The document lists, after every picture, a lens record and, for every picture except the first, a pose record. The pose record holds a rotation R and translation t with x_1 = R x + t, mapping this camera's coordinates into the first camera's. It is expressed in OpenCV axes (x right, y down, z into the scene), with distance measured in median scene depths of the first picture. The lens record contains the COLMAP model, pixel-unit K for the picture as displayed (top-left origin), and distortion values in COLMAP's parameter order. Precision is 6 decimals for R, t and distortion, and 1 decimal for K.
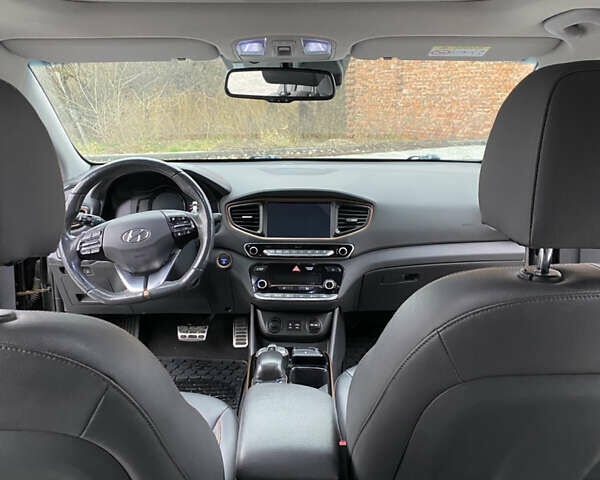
lens RADIAL K [[595.0, 0, 310.5], [0, 595.0, 239.9], [0, 0, 1]] dist [-0.000079, 0.000000]
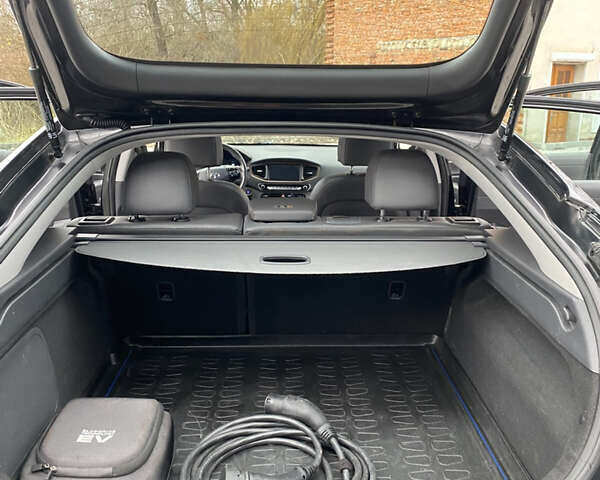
lens RADIAL K [[595.0, 0, 290.7], [0, 595.0, 220.2], [0, 0, 1]] dist [-0.000079, 0.000000]
pose [[0.999868, 0.016255, 0.000493, 0.004064], [-0.016248, 0.999789, -0.012568, 0.161166], [-0.000697, 0.012558, 0.999921, -1.106603]]
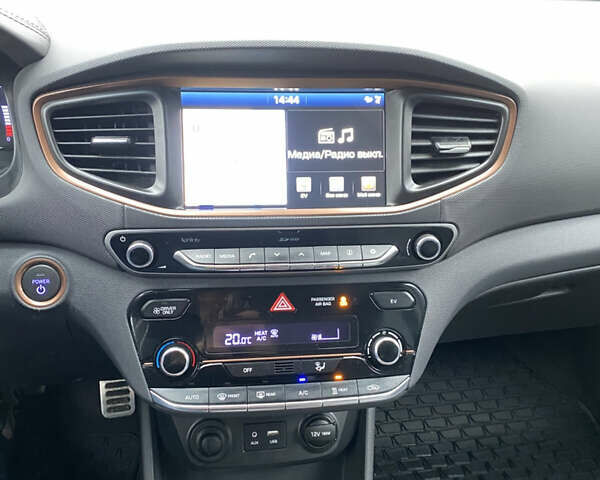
lens RADIAL K [[595.0, 0, 305.3], [0, 595.0, 240.6], [0, 0, 1]] dist [-0.000079, 0.000000]
pose [[0.981940, -0.043435, 0.184139, -0.068573], [0.009149, 0.983053, 0.183092, -0.043113], [-0.188971, -0.178101, 0.965697, 0.693981]]
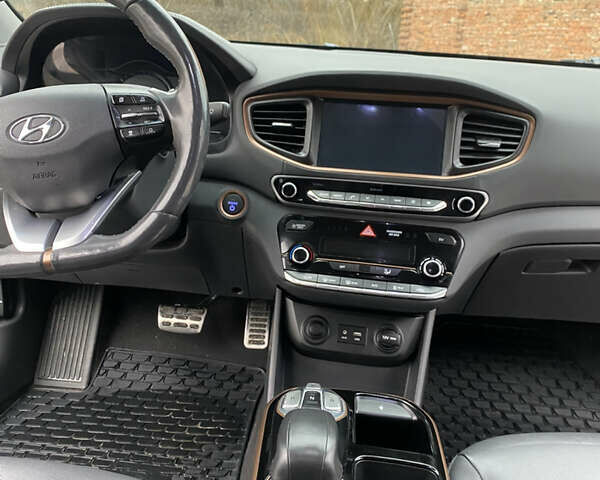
lens RADIAL K [[595.0, 0, 295.5], [0, 595.0, 236.9], [0, 0, 1]] dist [-0.000079, 0.000000]
pose [[0.993490, 0.084891, -0.075974, -0.047205], [-0.080168, 0.994776, 0.063202, 0.025805], [0.080942, -0.056700, 0.995105, 0.480889]]
